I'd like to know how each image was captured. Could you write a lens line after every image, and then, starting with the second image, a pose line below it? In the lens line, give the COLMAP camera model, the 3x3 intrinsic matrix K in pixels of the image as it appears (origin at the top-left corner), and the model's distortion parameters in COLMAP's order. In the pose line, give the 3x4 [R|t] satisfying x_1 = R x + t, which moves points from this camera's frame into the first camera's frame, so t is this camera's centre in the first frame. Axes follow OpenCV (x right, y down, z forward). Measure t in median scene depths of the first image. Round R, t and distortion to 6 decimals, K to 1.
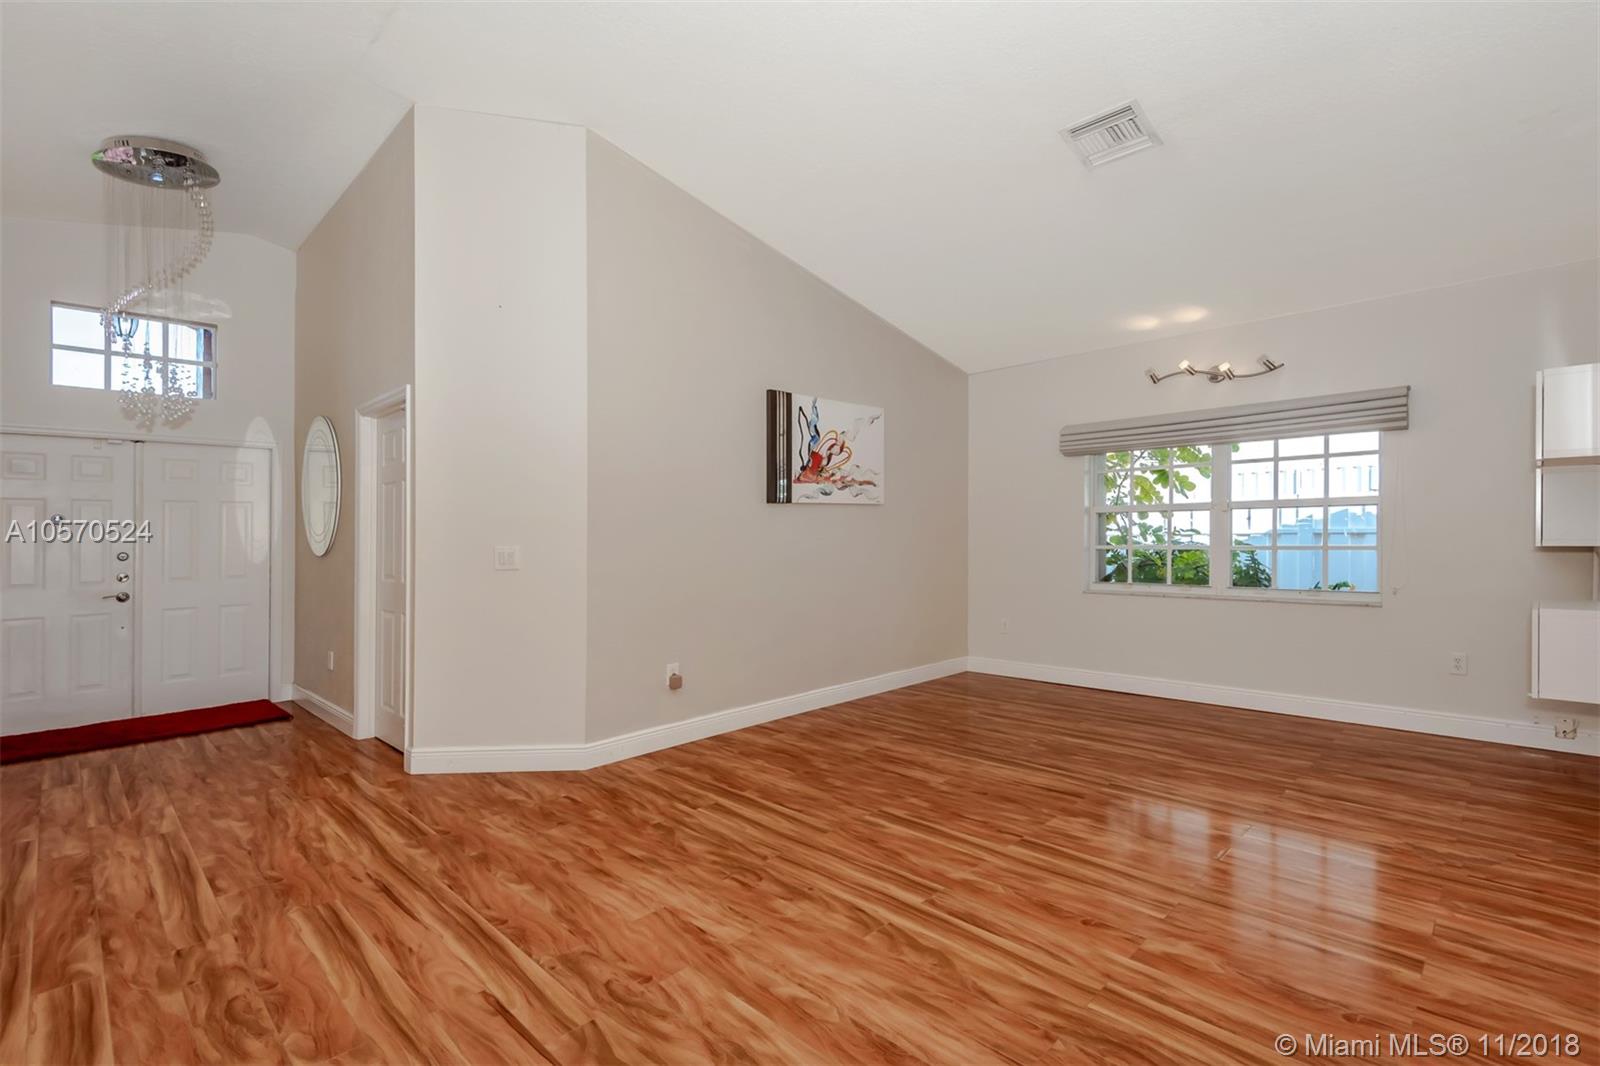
lens RADIAL K [[734.3, 0, 792.2], [0, 734.3, 531.7], [0, 0, 1]] dist [0.027218, -0.010296]
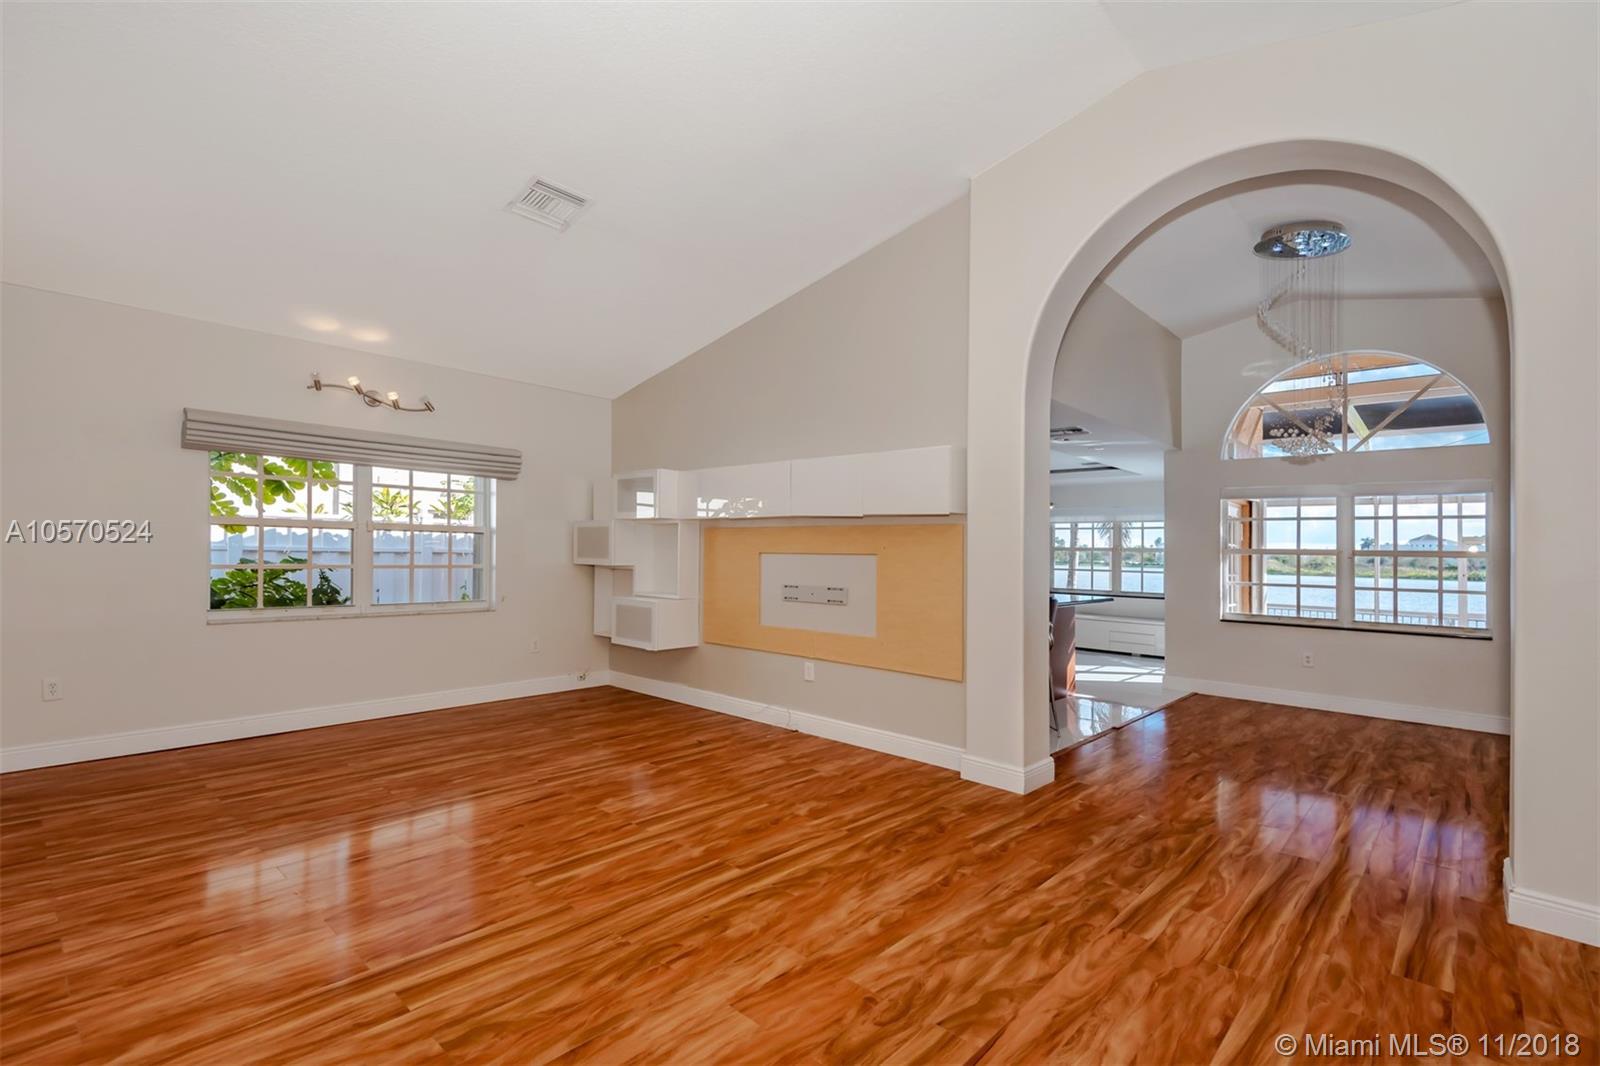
lens RADIAL K [[734.3, 0, 794.3], [0, 734.3, 544.7], [0, 0, 1]] dist [0.027218, -0.010296]
pose [[-0.038990, 0.023639, 0.998960, -0.806999], [-0.022699, 0.999441, -0.024536, 0.004373], [-0.998982, -0.023632, -0.038432, 0.764122]]
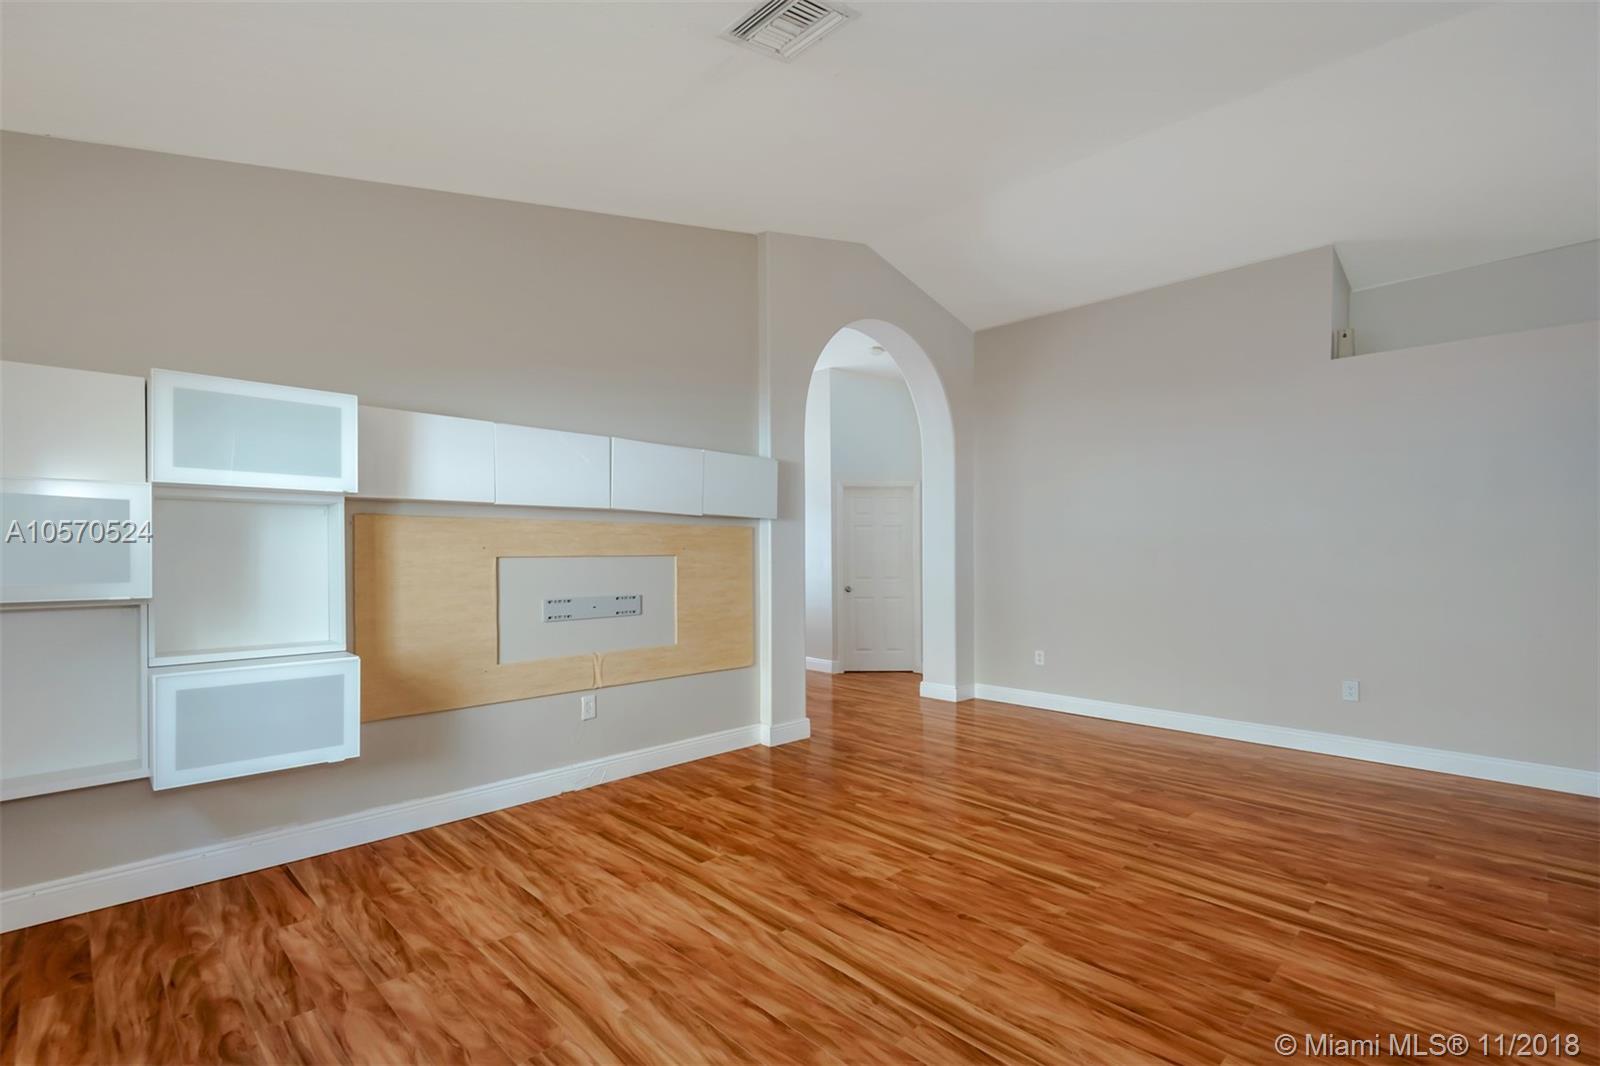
lens RADIAL K [[734.3, 0, 787.5], [0, 734.3, 539.9], [0, 0, 1]] dist [0.027218, -0.010296]
pose [[-0.999950, 0.009422, 0.003370, 0.480707], [0.009348, 0.999731, -0.021225, -0.015825], [-0.003569, -0.021192, -0.999769, 1.958148]]
